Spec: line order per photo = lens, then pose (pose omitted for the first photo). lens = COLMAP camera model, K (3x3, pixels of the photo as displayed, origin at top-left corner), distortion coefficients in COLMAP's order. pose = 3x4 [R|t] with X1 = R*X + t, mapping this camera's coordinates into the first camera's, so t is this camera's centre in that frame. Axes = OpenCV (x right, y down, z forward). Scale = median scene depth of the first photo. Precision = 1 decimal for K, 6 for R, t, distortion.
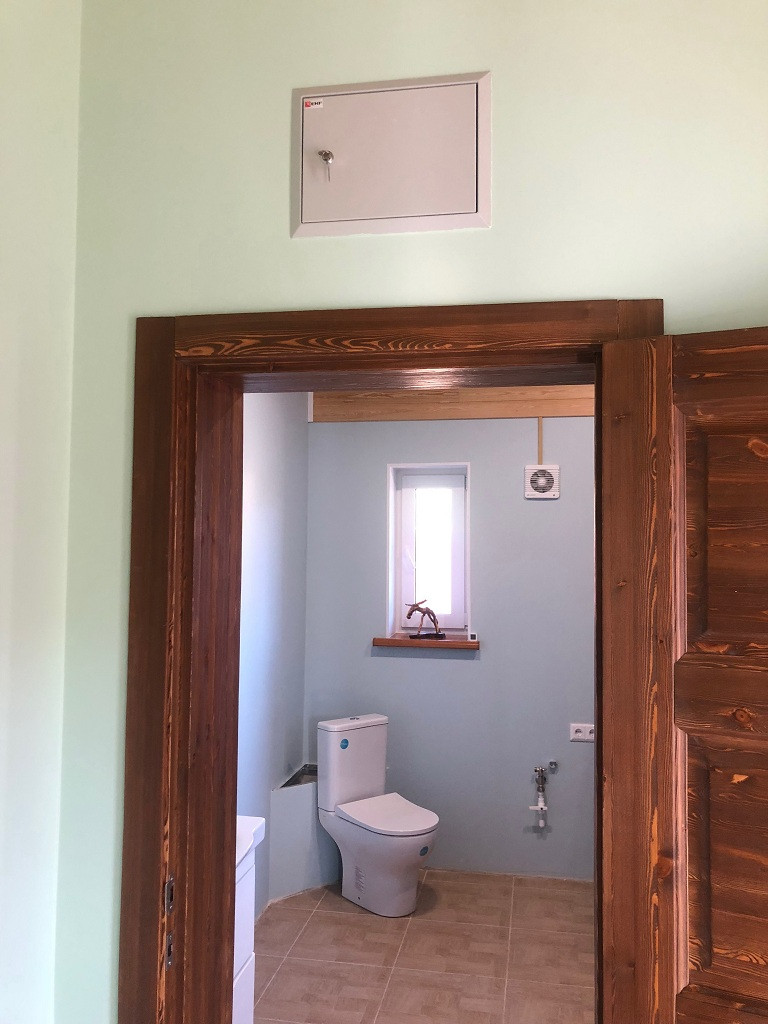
lens RADIAL K [[837.3, 0, 376.7], [0, 837.3, 515.4], [0, 0, 1]] dist [0.045598, -0.042055]
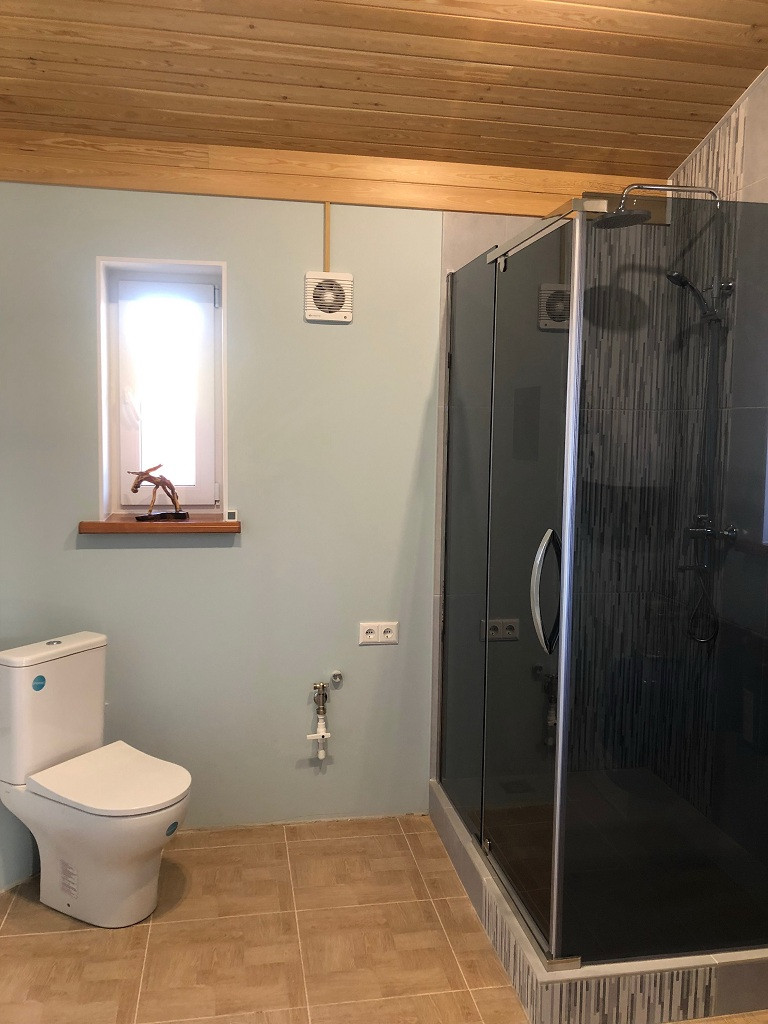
lens RADIAL K [[837.3, 0, 383.0], [0, 837.3, 502.0], [0, 0, 1]] dist [0.045598, -0.042055]
pose [[0.933023, -0.023083, 0.359075, -0.020458], [-0.021741, 0.992500, 0.120295, 0.046034], [-0.359159, -0.120044, 0.925524, 0.303090]]
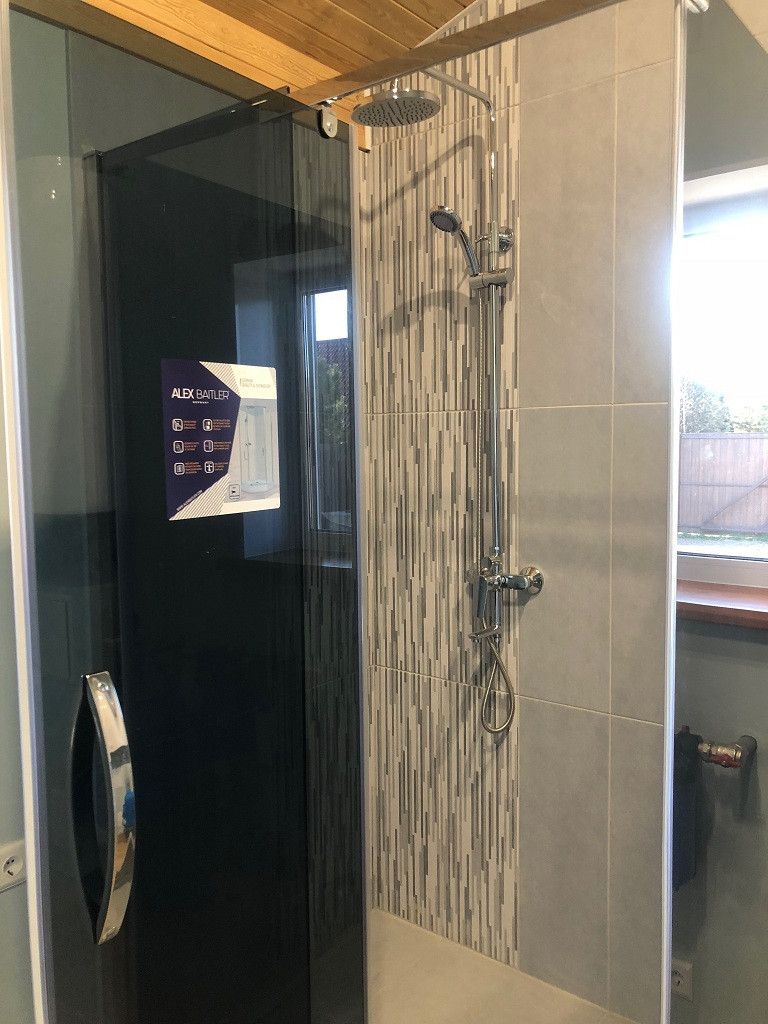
lens RADIAL K [[837.3, 0, 383.1], [0, 837.3, 503.0], [0, 0, 1]] dist [0.045598, -0.042055]
pose [[0.465860, -0.086796, 0.880591, 0.013986], [-0.014498, 0.994295, 0.105673, 0.050812], [-0.884740, -0.061996, 0.461944, 0.707215]]
